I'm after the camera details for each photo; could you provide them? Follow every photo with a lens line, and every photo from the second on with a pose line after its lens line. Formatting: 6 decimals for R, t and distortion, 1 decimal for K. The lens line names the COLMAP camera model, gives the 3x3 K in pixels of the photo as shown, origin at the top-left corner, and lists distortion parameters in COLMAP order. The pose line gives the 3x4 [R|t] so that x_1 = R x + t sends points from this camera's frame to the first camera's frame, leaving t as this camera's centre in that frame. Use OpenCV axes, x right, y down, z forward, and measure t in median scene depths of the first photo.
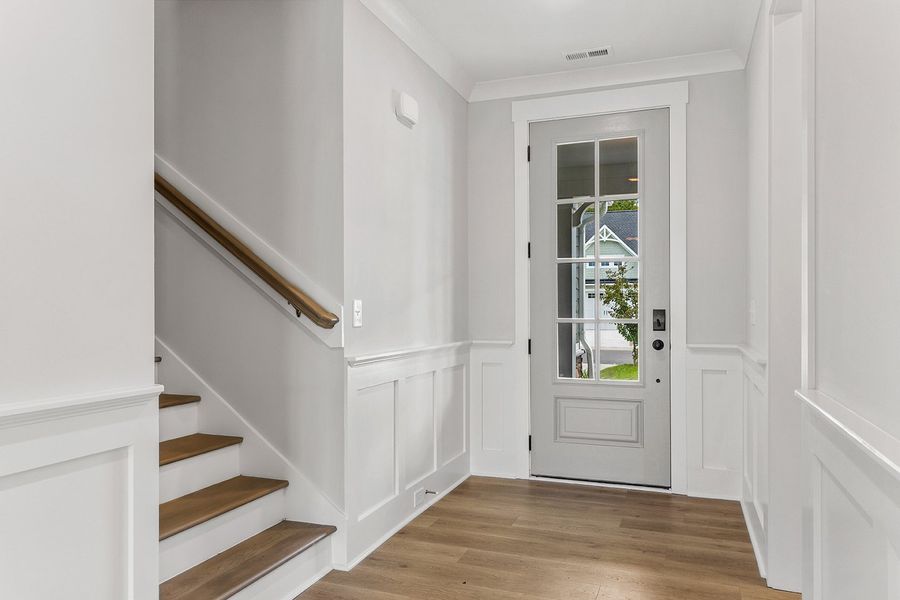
lens RADIAL K [[604.3, 0, 451.2], [0, 604.3, 302.8], [0, 0, 1]] dist [0.019401, -0.008115]
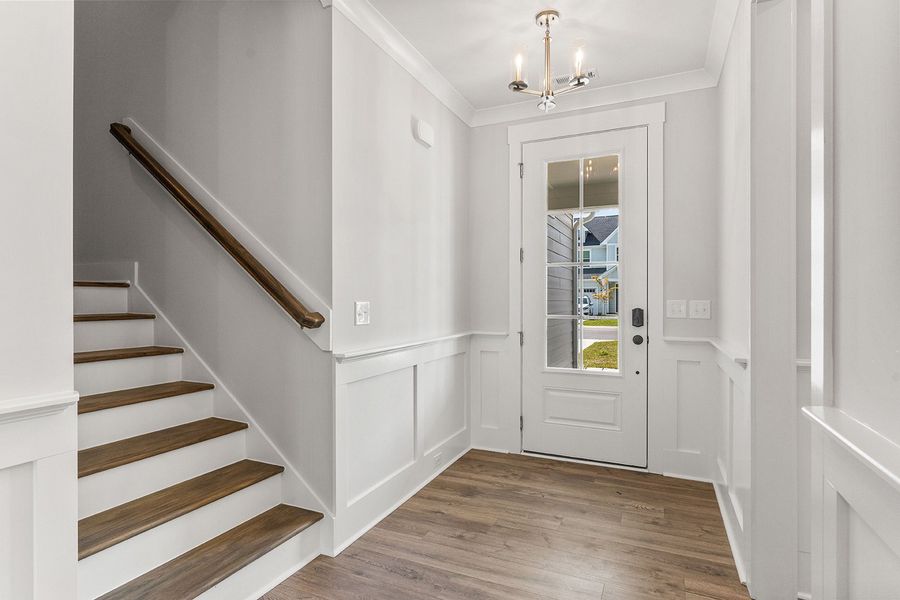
lens RADIAL K [[492.0, 0, 448.1], [0, 492.0, 299.9], [0, 0, 1]] dist [0.001107, 0.002656]
pose [[0.999183, -0.000394, -0.040402, 0.053427], [0.000332, 0.999999, -0.001543, 0.001139], [0.040402, 0.001528, 0.999182, 0.141290]]
